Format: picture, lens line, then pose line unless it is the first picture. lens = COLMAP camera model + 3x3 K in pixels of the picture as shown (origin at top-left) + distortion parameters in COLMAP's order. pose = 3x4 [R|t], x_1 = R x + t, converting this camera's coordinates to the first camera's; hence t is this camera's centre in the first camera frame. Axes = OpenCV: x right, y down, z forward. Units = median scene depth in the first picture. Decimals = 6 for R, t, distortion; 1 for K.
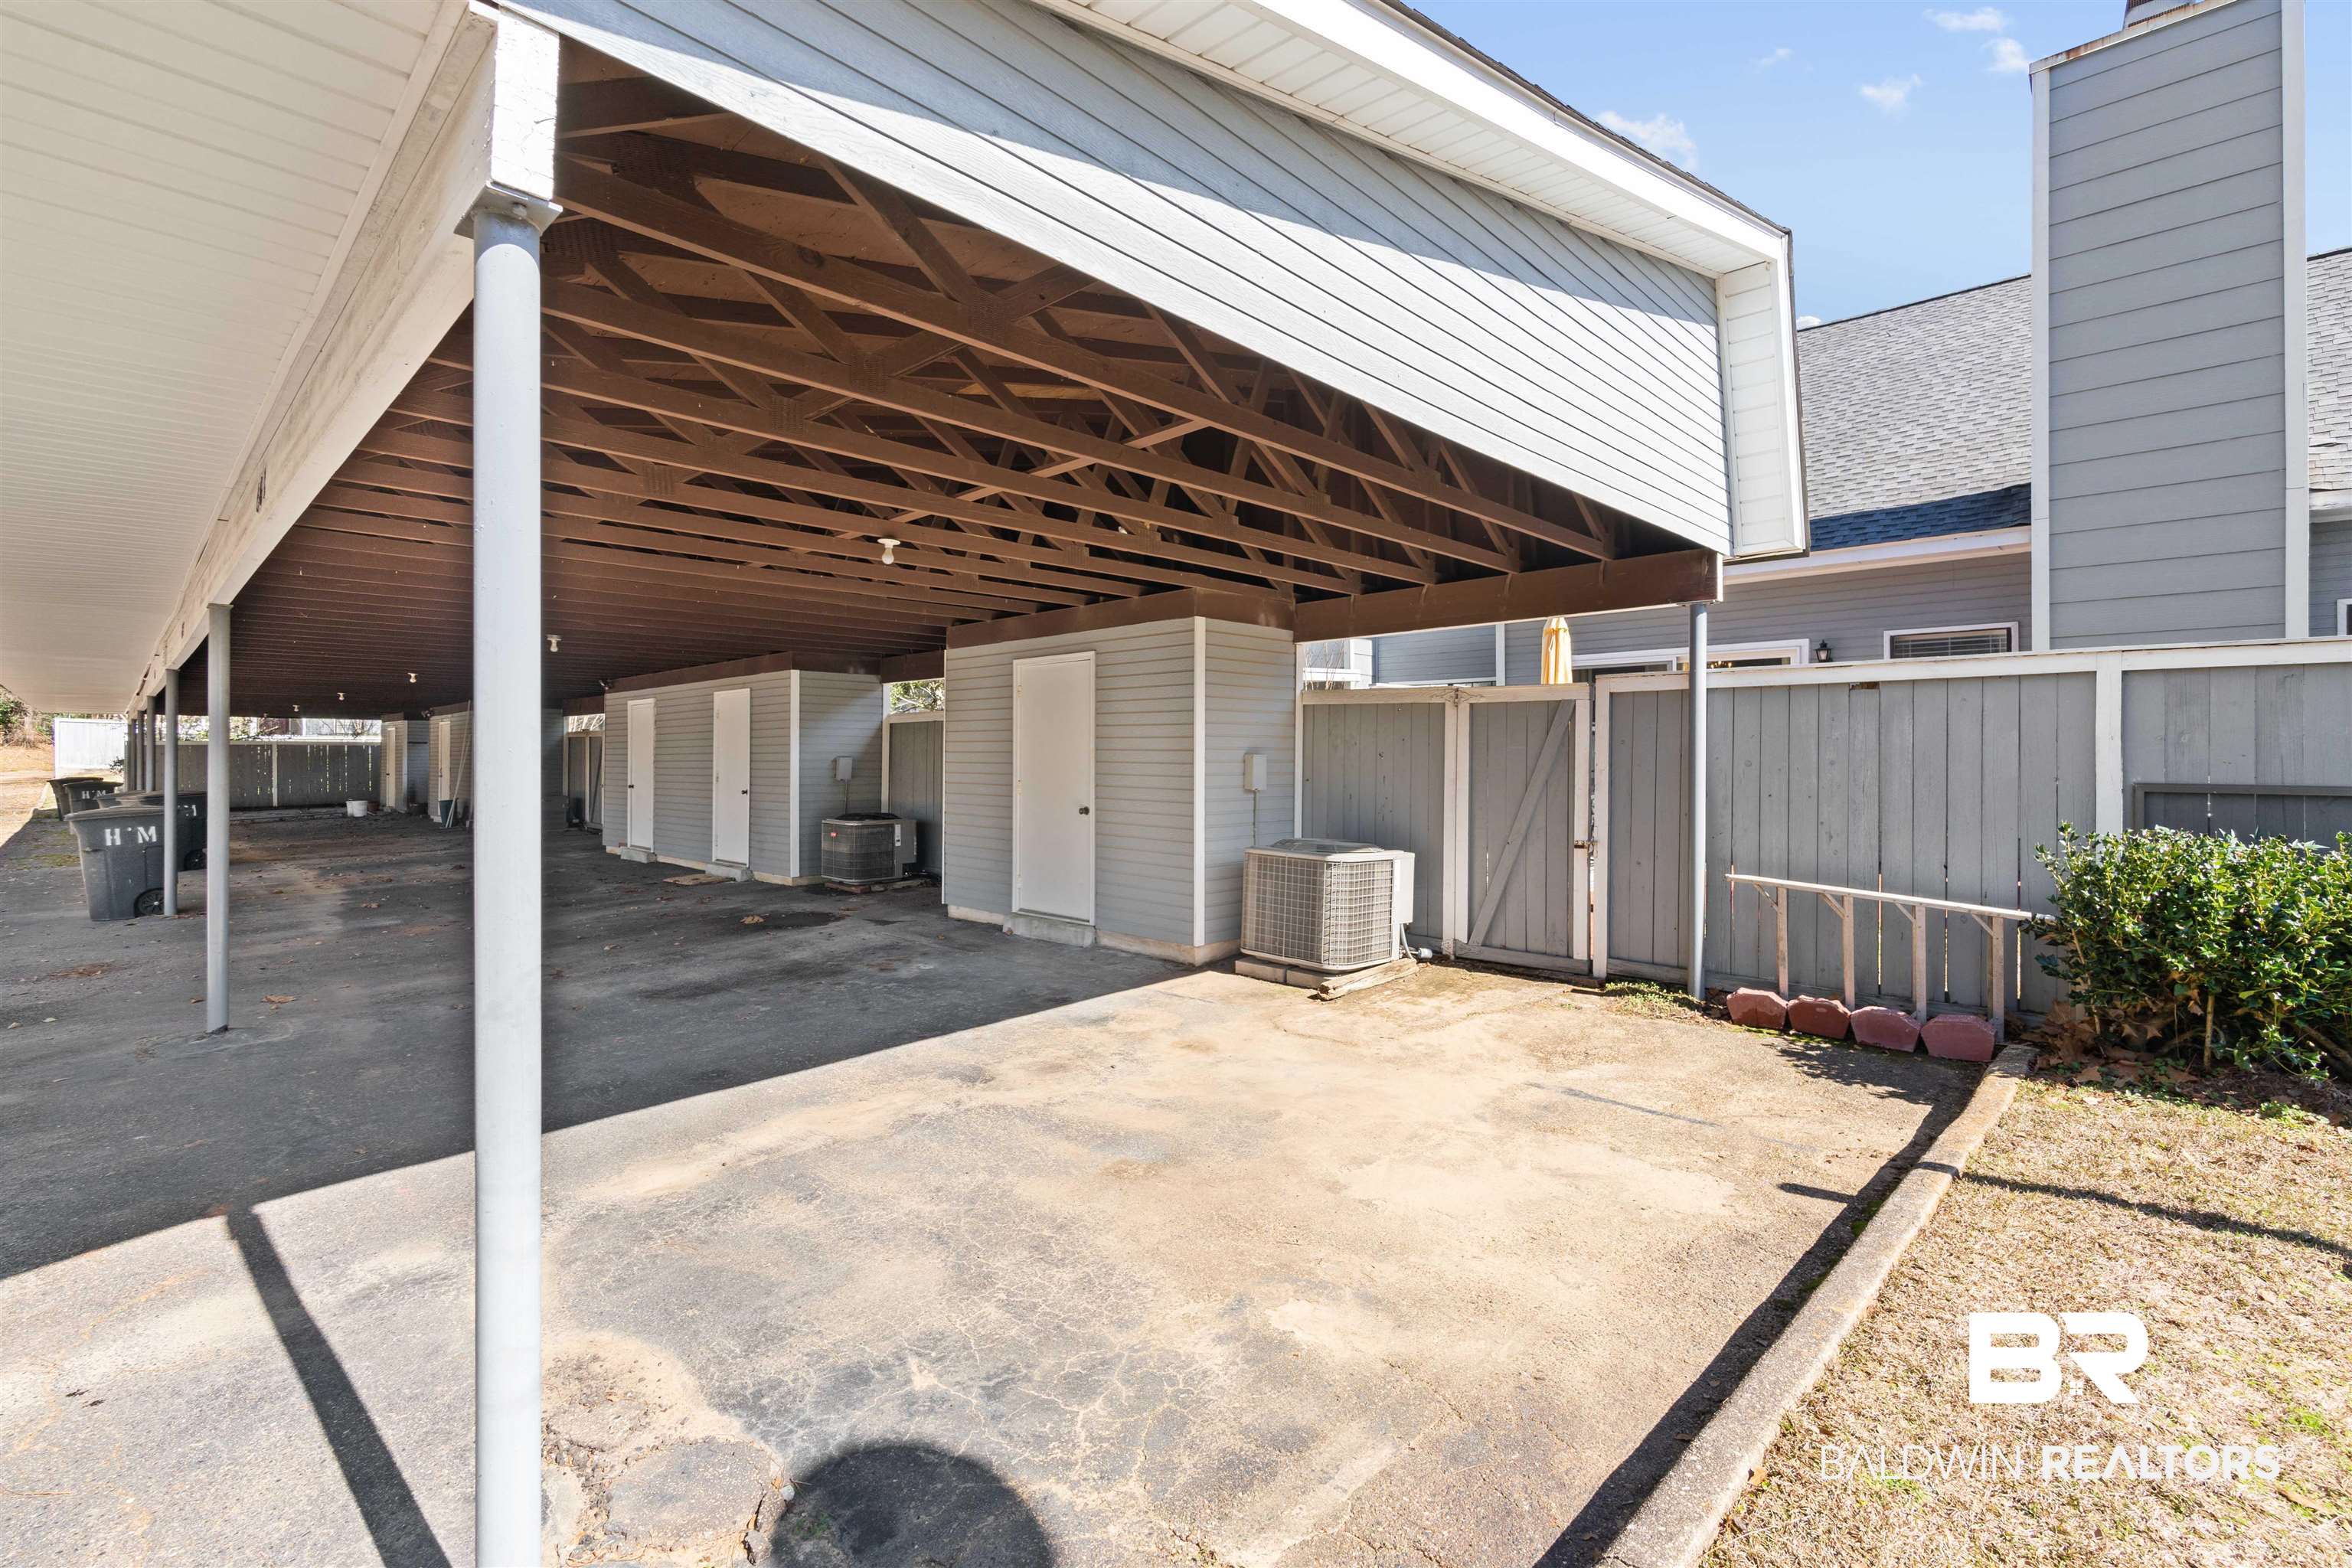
lens RADIAL K [[1028.9, 0, 1184.4], [0, 1028.9, 762.2], [0, 0, 1]] dist [-0.004654, -0.000256]
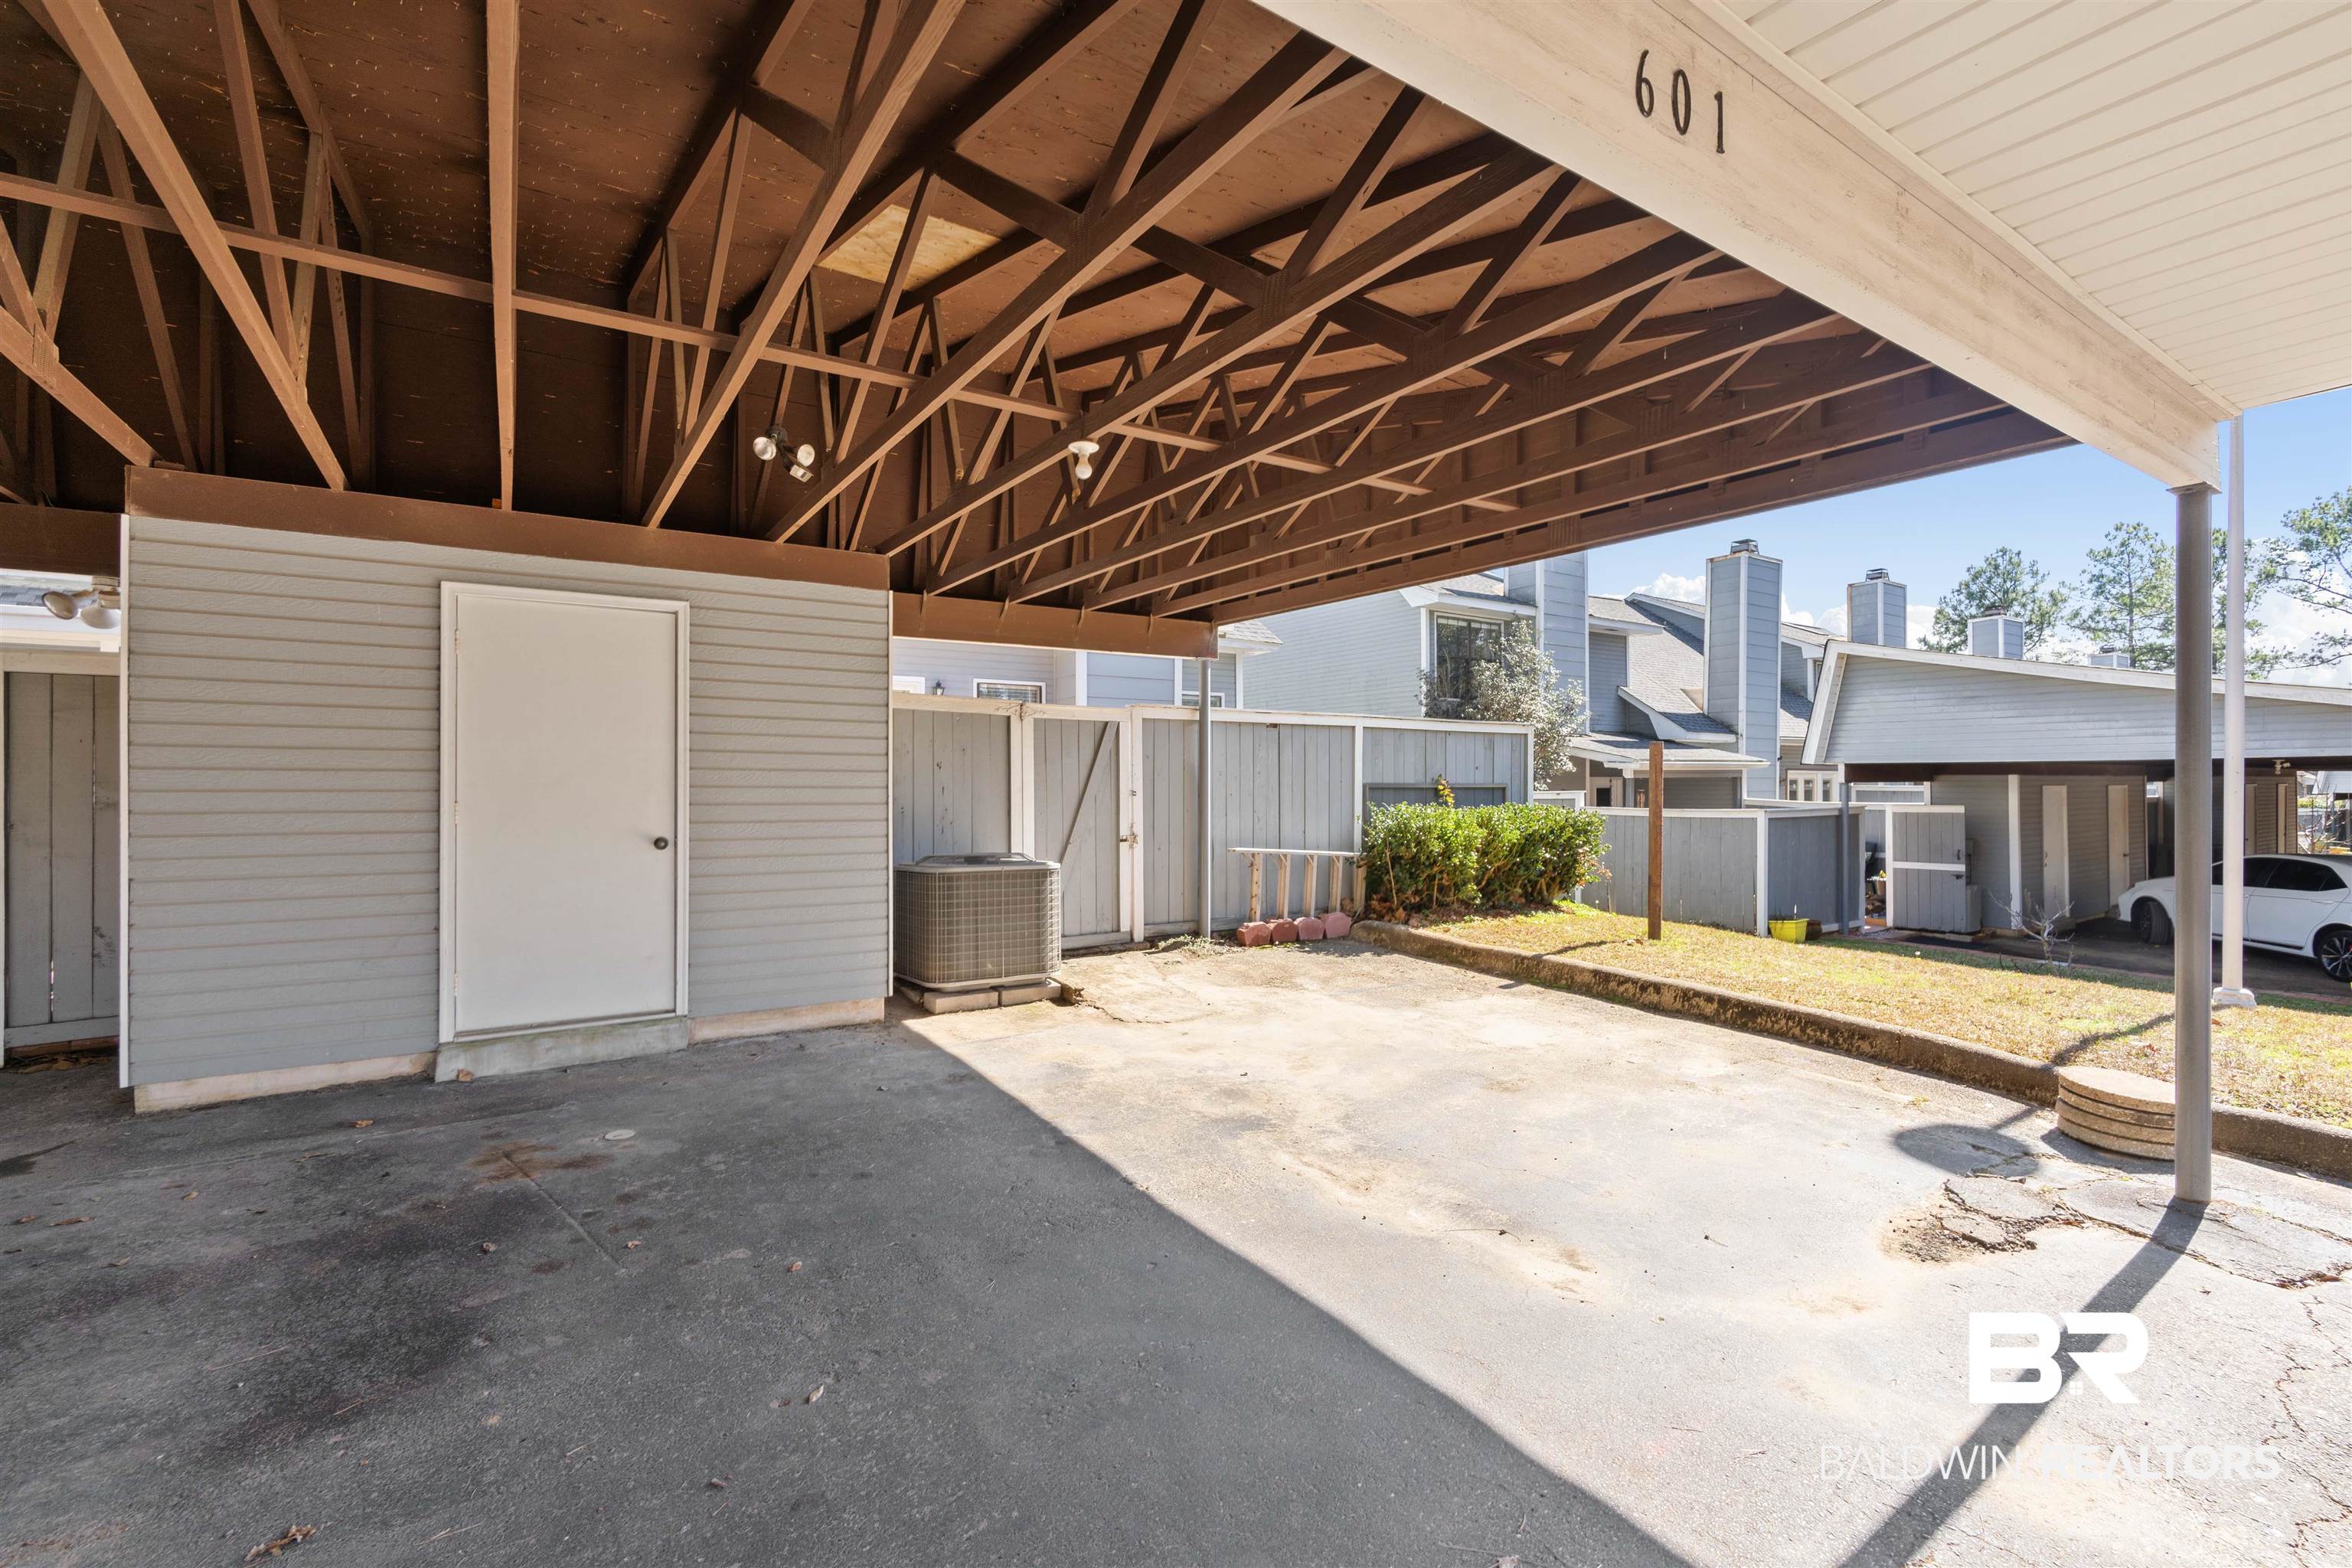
lens RADIAL K [[1028.9, 0, 1187.0], [0, 1028.9, 784.6], [0, 0, 1]] dist [-0.004654, -0.000256]
pose [[0.215442, -0.001618, 0.976515, -0.852320], [0.006651, 0.999978, 0.000189, 0.015696], [-0.976494, 0.006454, 0.215448, 0.689894]]
